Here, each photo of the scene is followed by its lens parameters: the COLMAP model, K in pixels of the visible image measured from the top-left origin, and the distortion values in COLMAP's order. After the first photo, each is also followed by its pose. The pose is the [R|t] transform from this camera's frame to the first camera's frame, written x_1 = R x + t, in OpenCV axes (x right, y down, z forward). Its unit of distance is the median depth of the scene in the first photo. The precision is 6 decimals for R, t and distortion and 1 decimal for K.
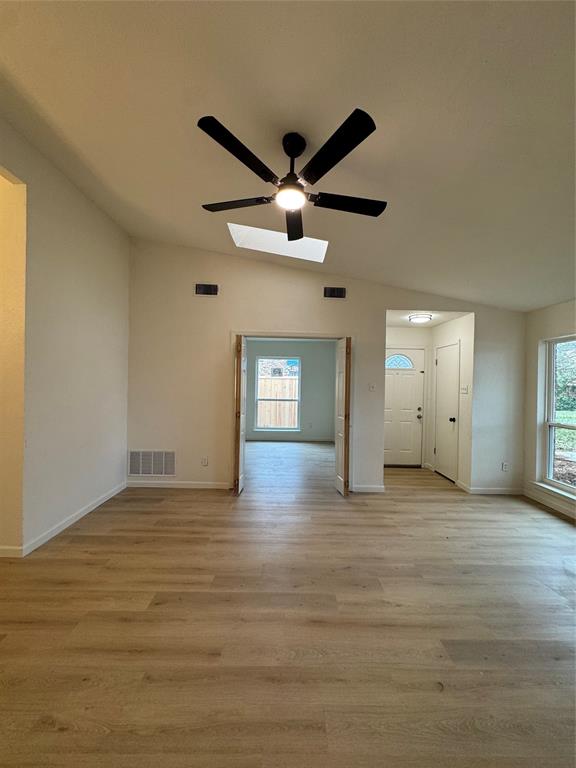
lens RADIAL K [[306.7, 0, 286.5], [0, 306.7, 385.6], [0, 0, 1]] dist [-0.003520, 0.000070]
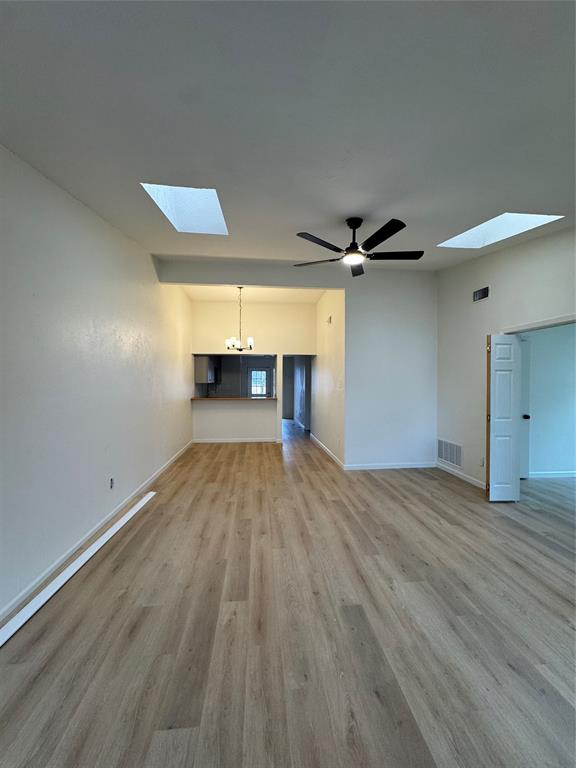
lens RADIAL K [[306.7, 0, 288.2], [0, 306.7, 383.6], [0, 0, 1]] dist [-0.003520, 0.000070]
pose [[0.091444, -0.014003, -0.995712, 1.020473], [-0.013205, 0.999796, -0.015273, 0.016652], [0.995723, 0.014546, 0.091241, 0.384203]]
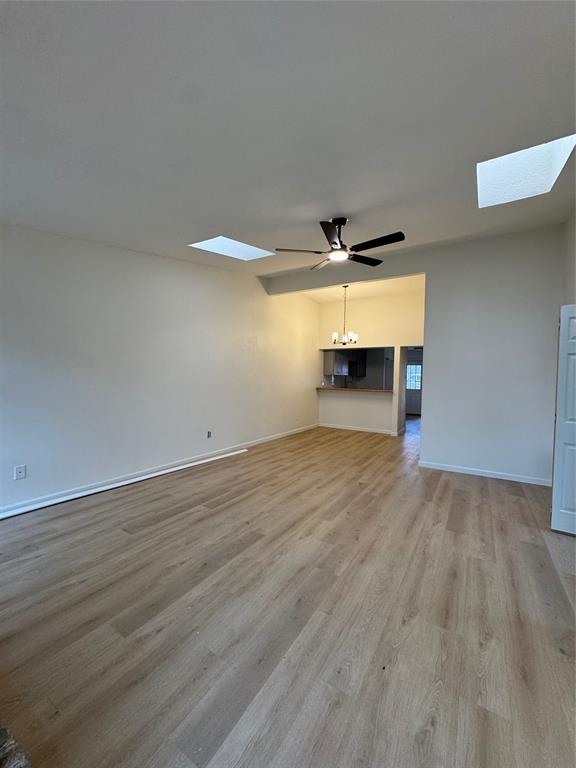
lens RADIAL K [[306.7, 0, 287.1], [0, 306.7, 383.2], [0, 0, 1]] dist [-0.003520, 0.000070]
pose [[-0.534923, -0.010601, -0.844834, 1.073897], [-0.040720, 0.999083, 0.013246, 0.042531], [0.843919, 0.041487, -0.534864, 1.163151]]
